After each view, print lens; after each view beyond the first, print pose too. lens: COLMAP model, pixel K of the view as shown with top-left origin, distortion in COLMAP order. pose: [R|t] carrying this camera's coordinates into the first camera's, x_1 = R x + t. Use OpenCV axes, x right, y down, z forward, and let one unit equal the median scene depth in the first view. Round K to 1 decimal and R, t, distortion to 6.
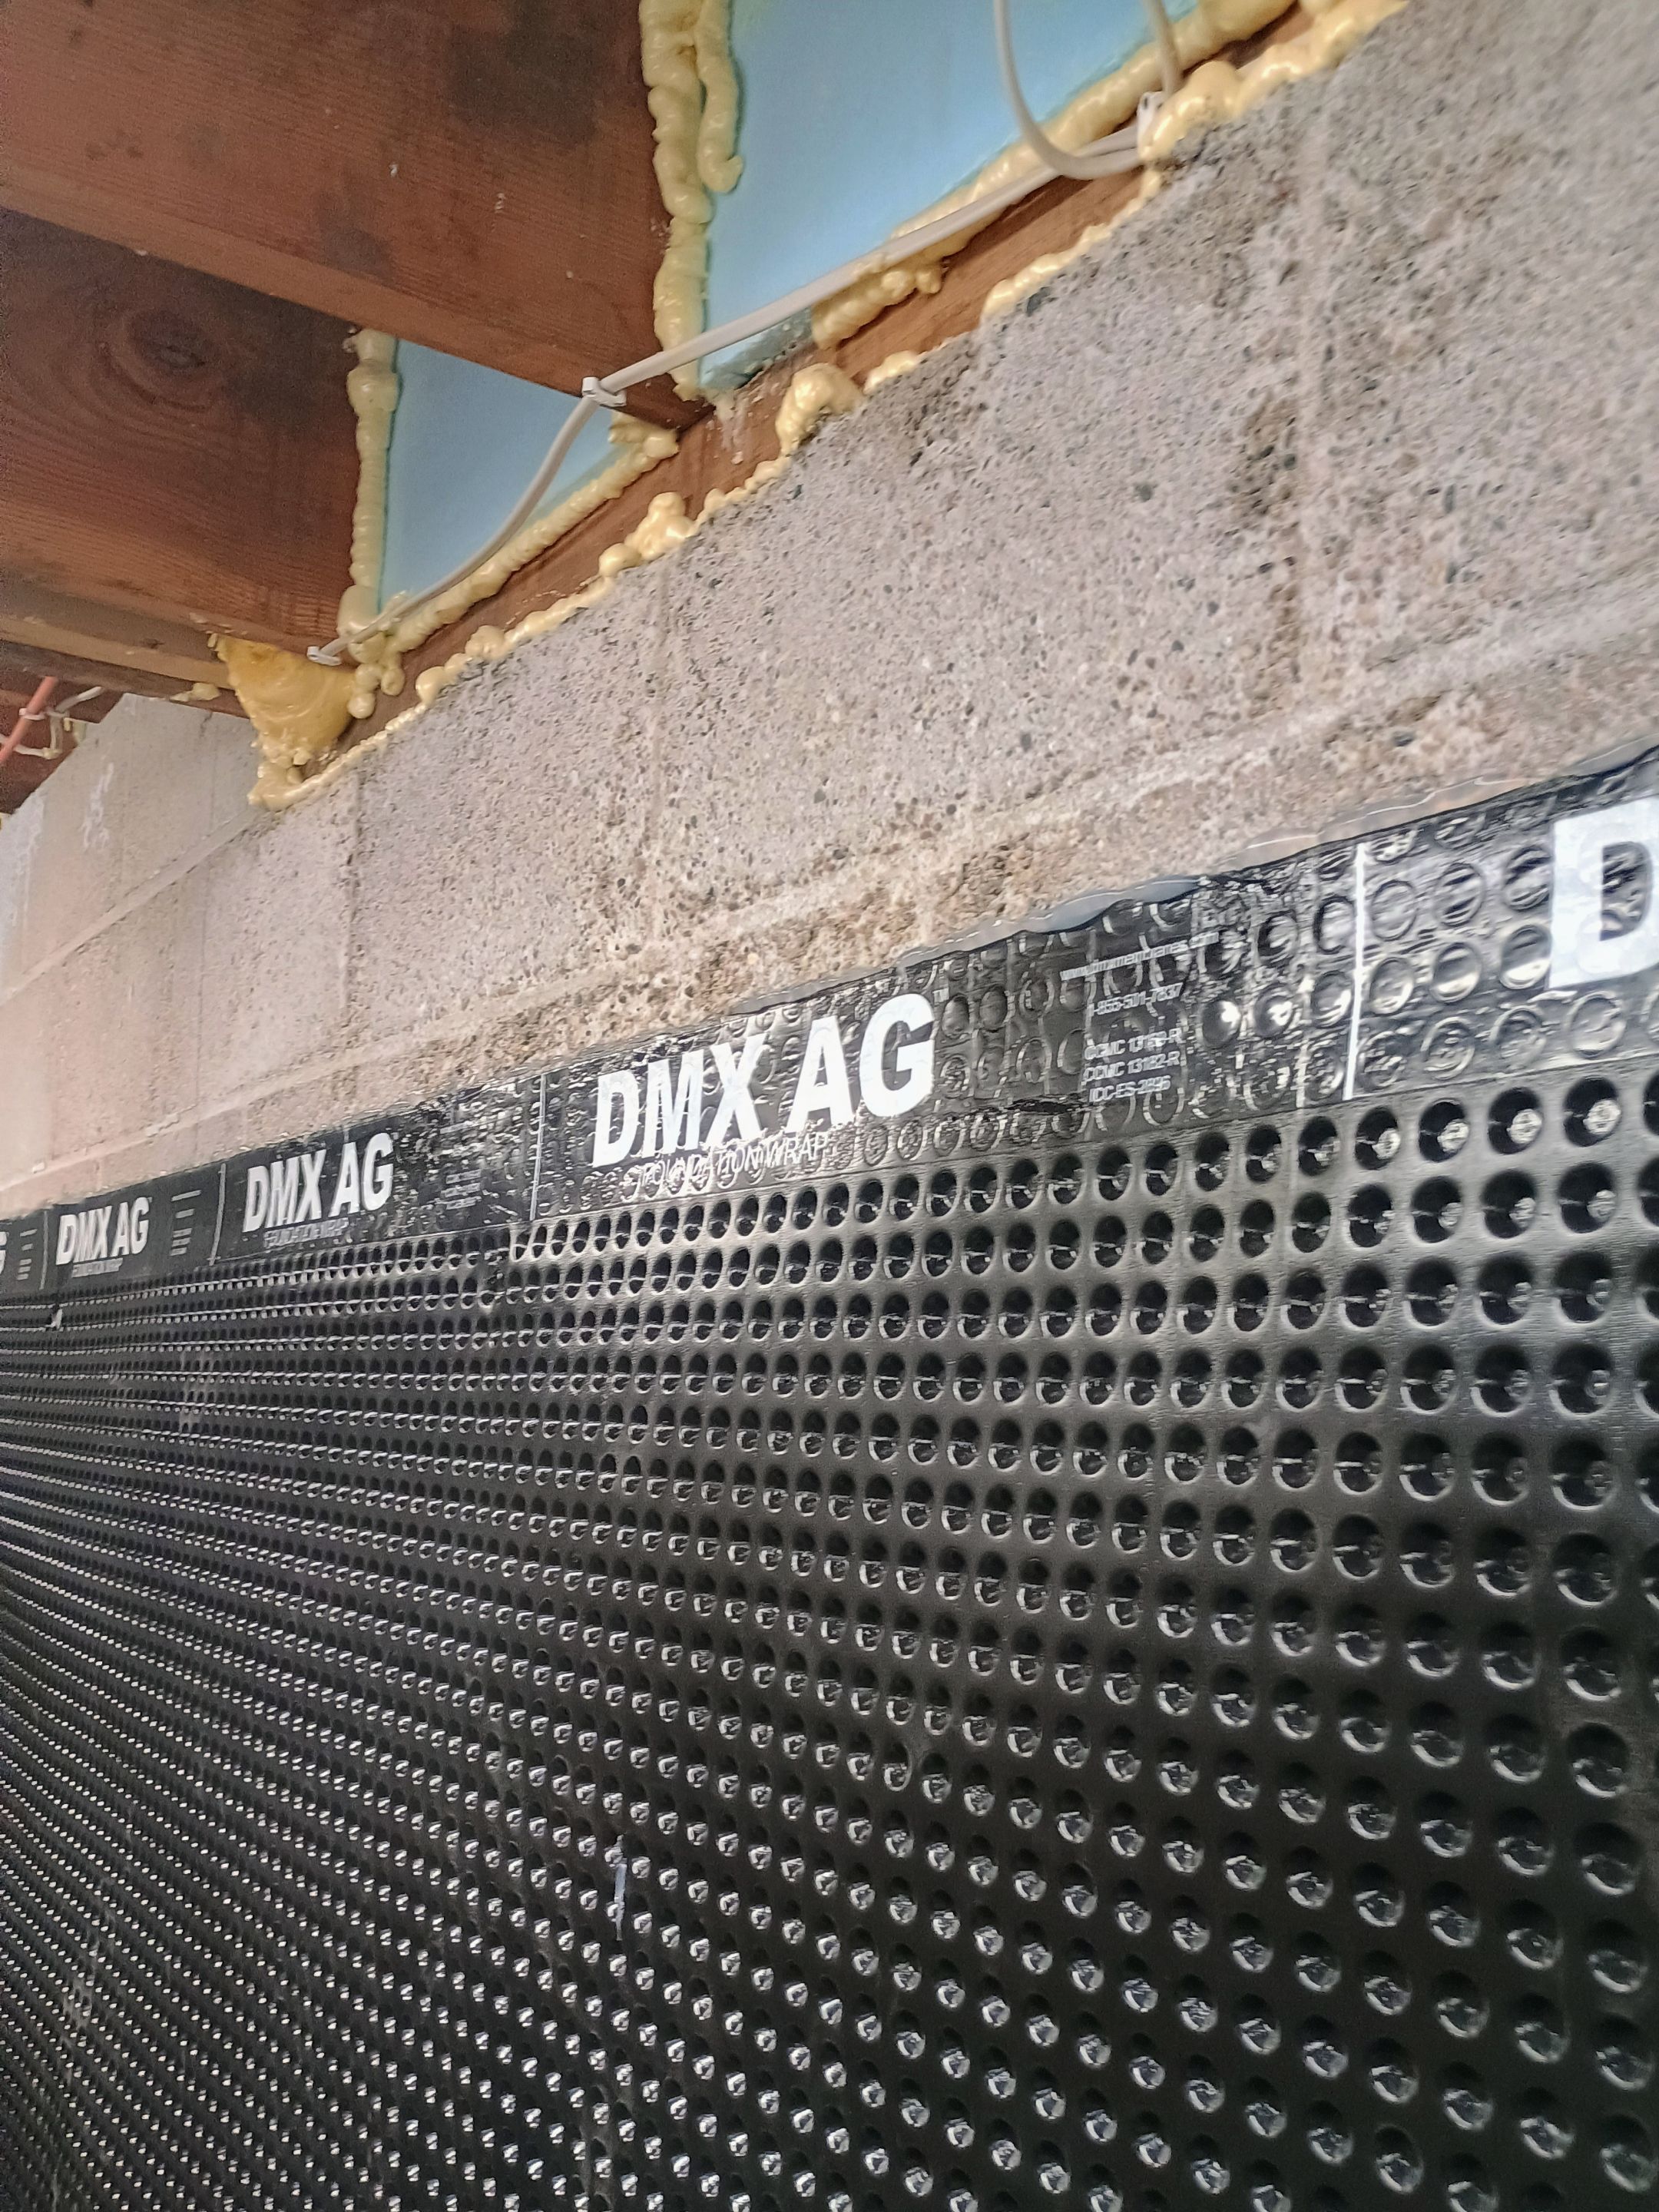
lens RADIAL K [[1953.4, 0, 829.1], [0, 1953.4, 1114.8], [0, 0, 1]] dist [0.070989, -0.080618]
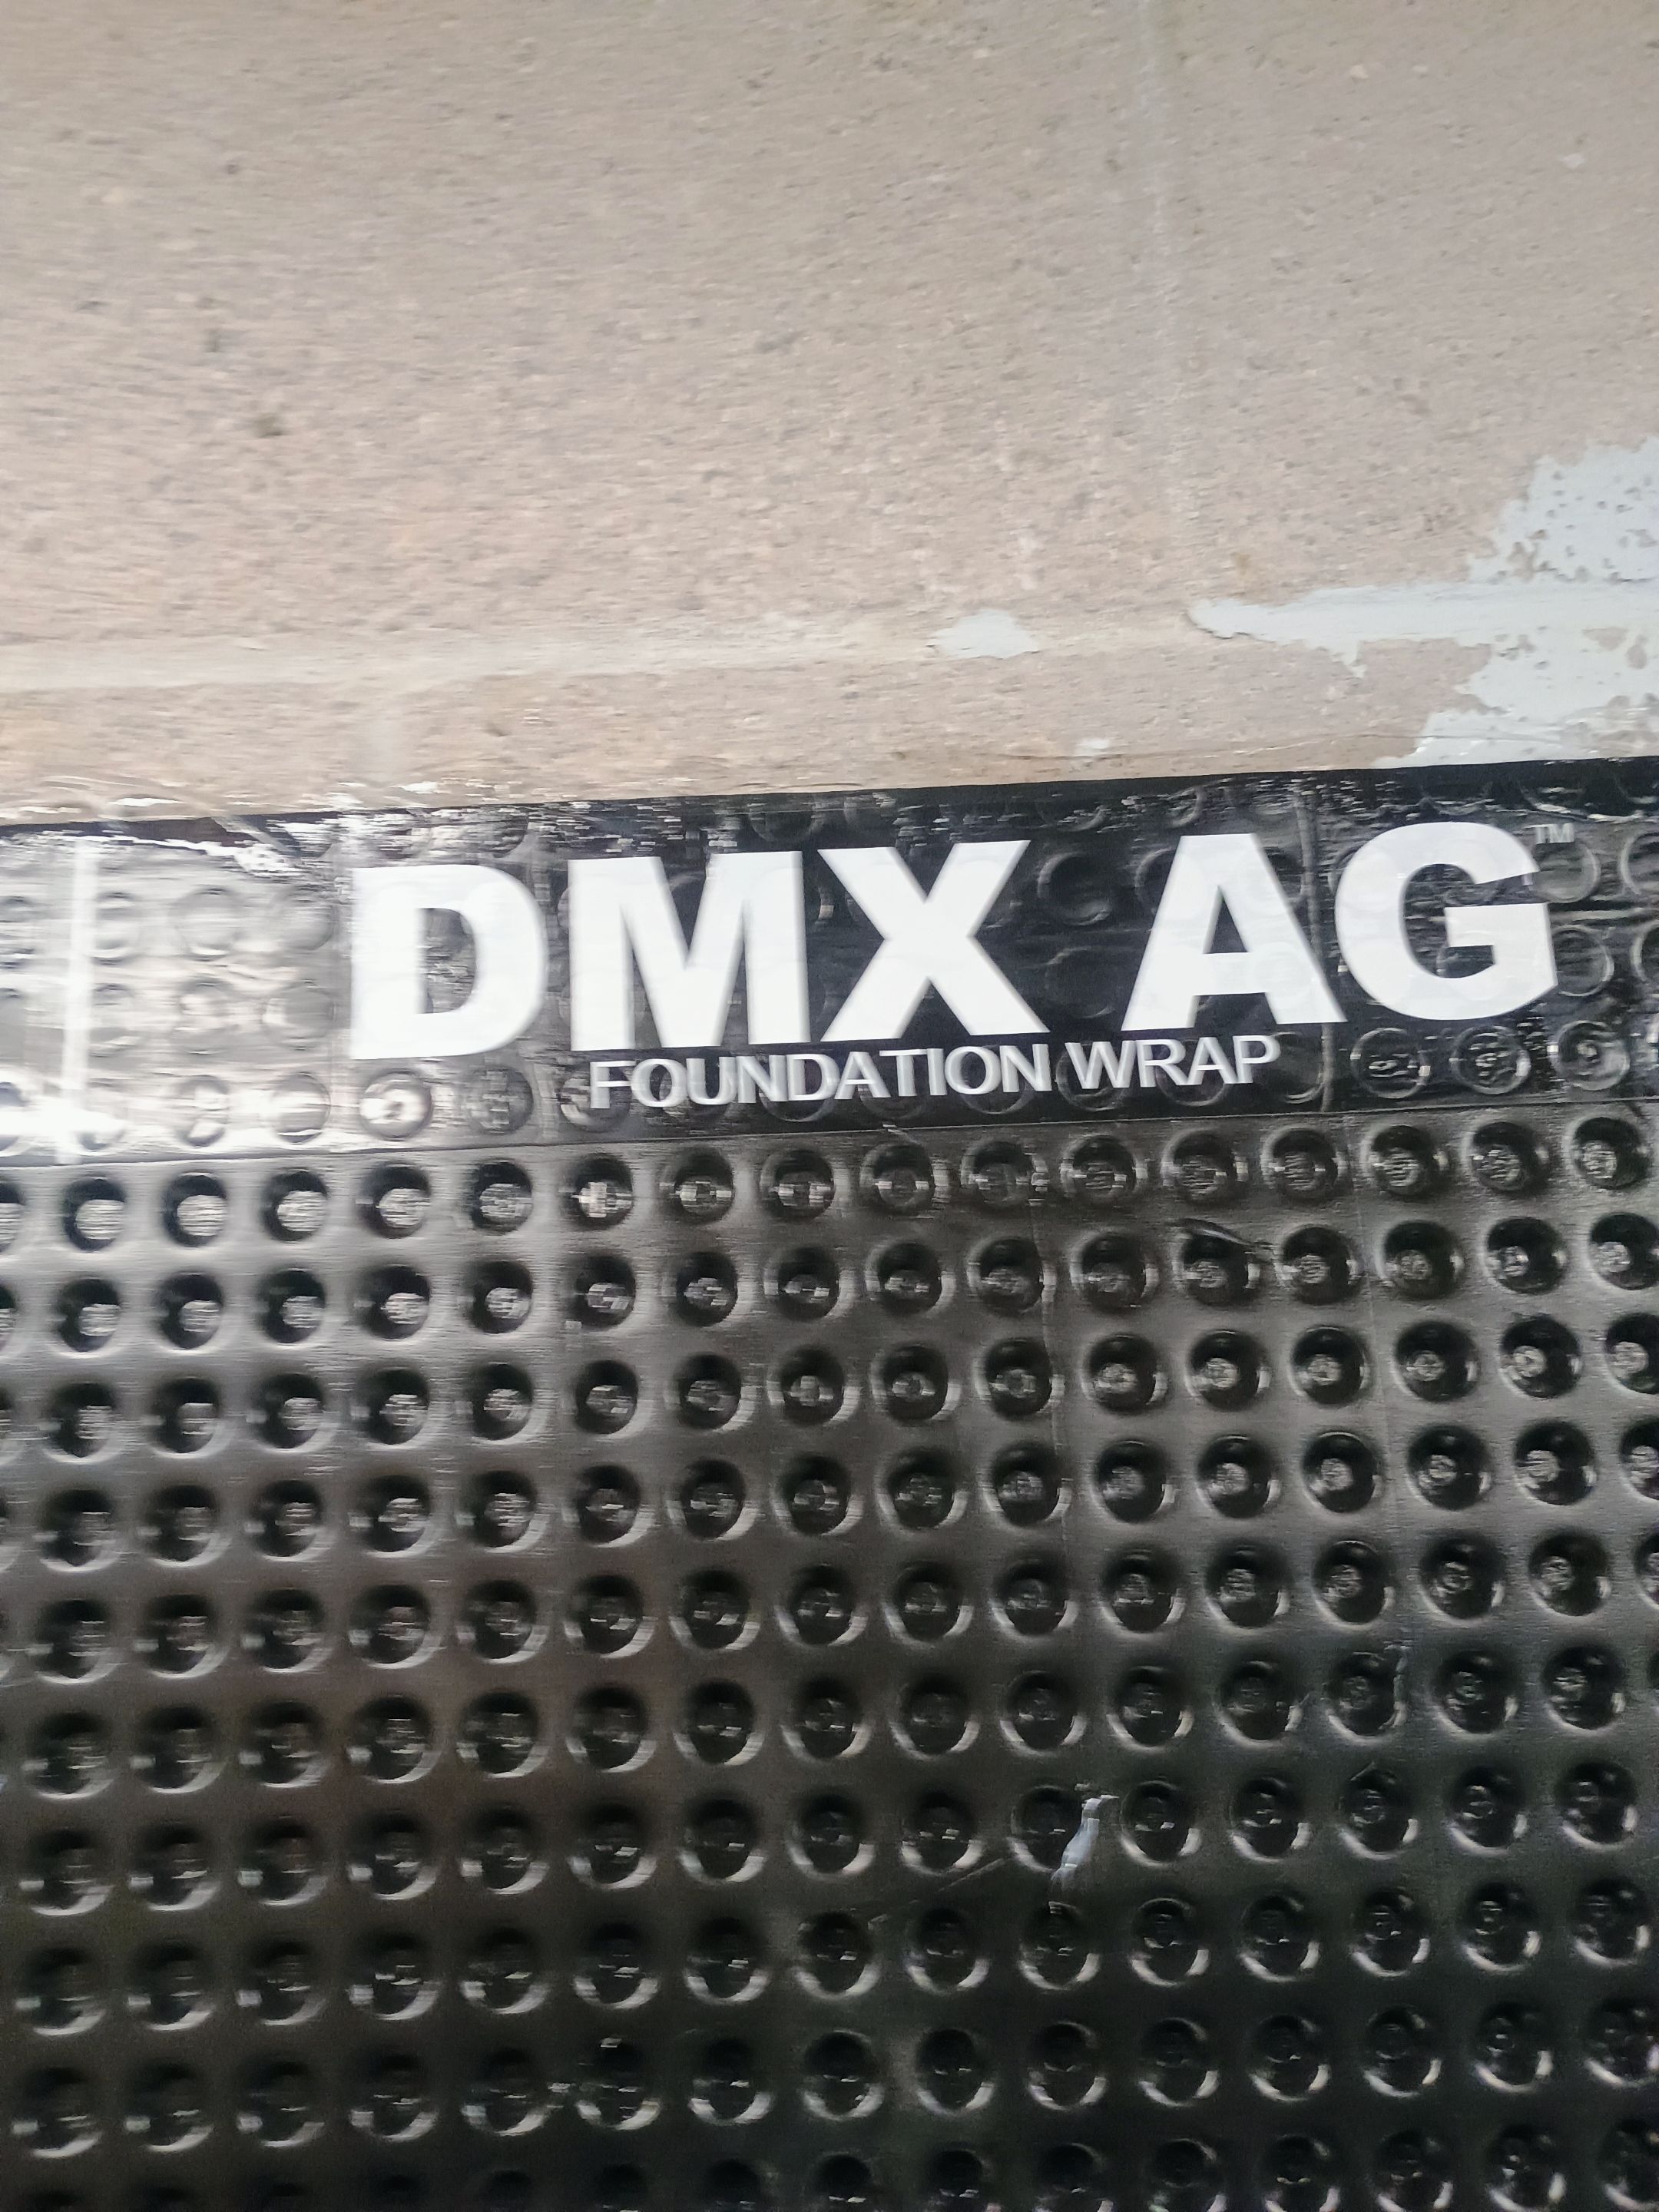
lens RADIAL K [[1953.4, 0, 834.3], [0, 1953.4, 1098.1], [0, 0, 1]] dist [0.070989, -0.080618]
pose [[0.621201, 0.136741, 0.771629, -0.365278], [-0.079028, 0.990570, -0.111919, 0.071010], [-0.779656, 0.008543, 0.626149, 0.547473]]
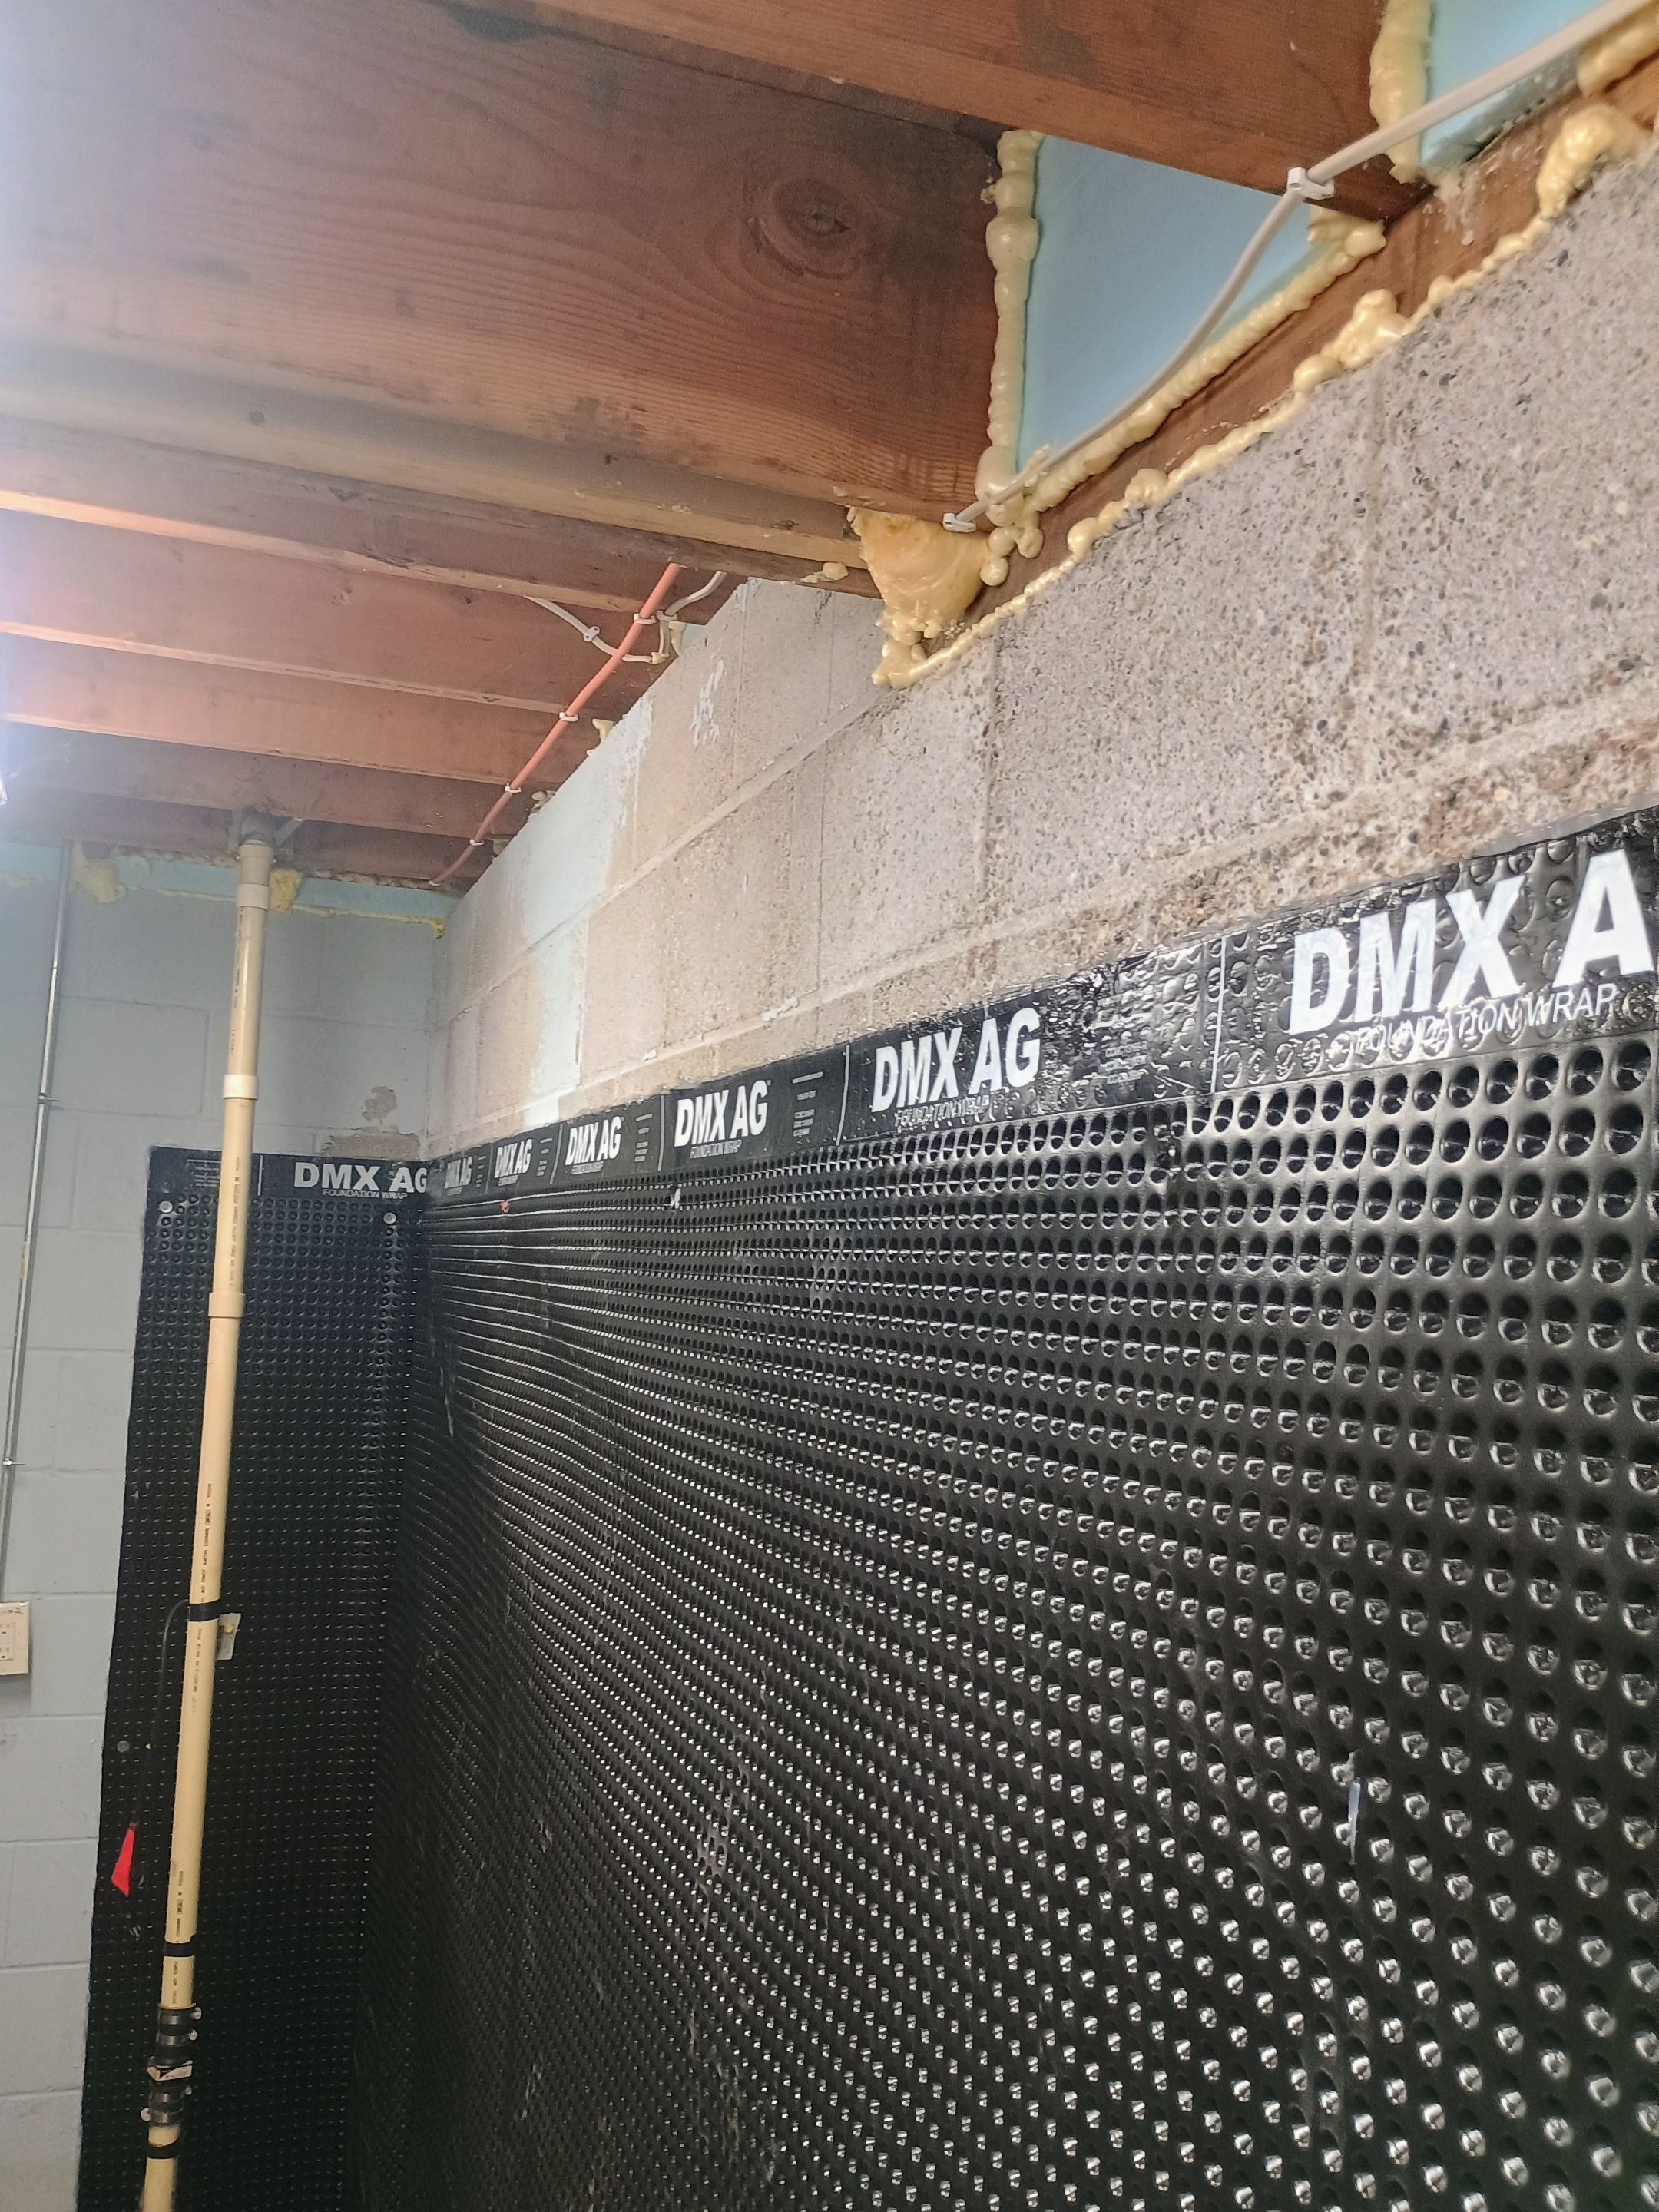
lens RADIAL K [[1953.4, 0, 832.3], [0, 1953.4, 1088.0], [0, 0, 1]] dist [0.070989, -0.080618]
pose [[0.966176, 0.009658, -0.257701, -0.080589], [-0.001154, 0.999450, 0.033129, 0.019153], [0.257879, -0.031711, 0.965657, 0.042506]]
